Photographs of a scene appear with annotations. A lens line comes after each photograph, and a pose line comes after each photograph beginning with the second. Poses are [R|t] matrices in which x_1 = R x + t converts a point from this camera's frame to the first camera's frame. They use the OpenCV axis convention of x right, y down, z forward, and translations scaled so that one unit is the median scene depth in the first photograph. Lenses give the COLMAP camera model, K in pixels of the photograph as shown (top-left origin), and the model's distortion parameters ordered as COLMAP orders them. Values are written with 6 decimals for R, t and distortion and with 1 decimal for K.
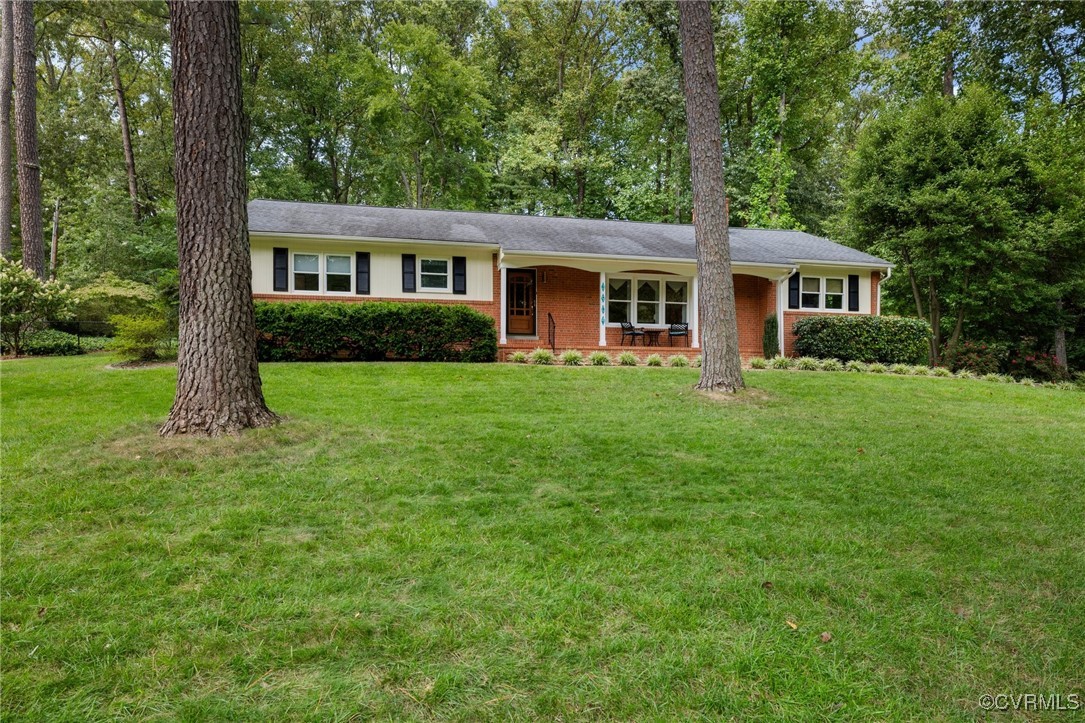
lens RADIAL K [[617.4, 0, 572.5], [0, 617.4, 371.5], [0, 0, 1]] dist [-0.002795, -0.000487]
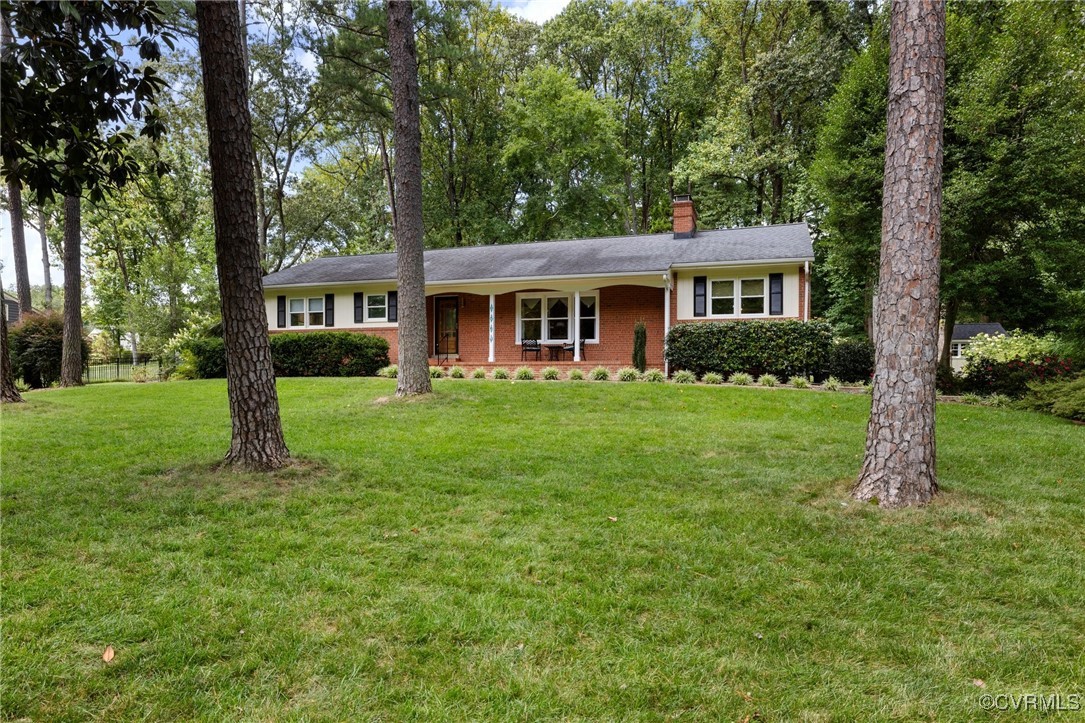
lens RADIAL K [[617.4, 0, 477.9], [0, 617.4, 406.5], [0, 0, 1]] dist [-0.002795, -0.000487]
pose [[0.860696, 0.011963, -0.508978, 0.584050], [-0.002788, 0.999820, 0.018785, 0.017304], [0.509111, -0.014749, 0.860574, 0.041165]]
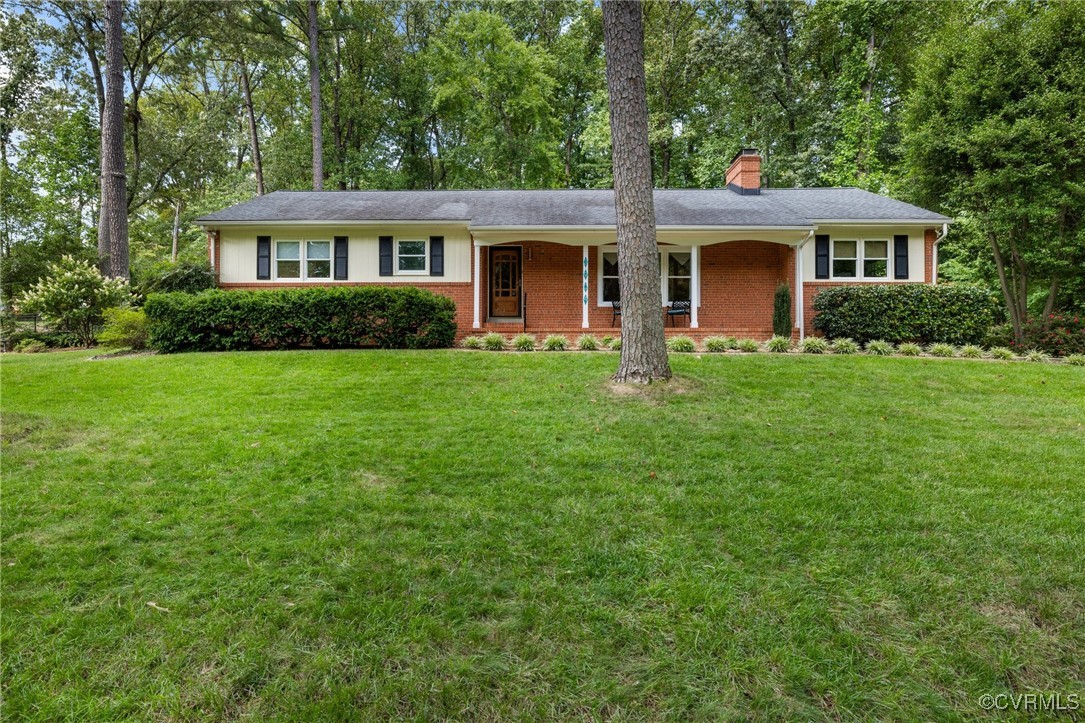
lens RADIAL K [[625.1, 0, 552.6], [0, 625.1, 344.4], [0, 0, 1]] dist [-0.001990, -0.002237]
pose [[0.979114, -0.014344, -0.202806, 0.183467], [0.011405, 0.999812, -0.015655, -0.003696], [0.202993, 0.013015, 0.979094, 0.103715]]
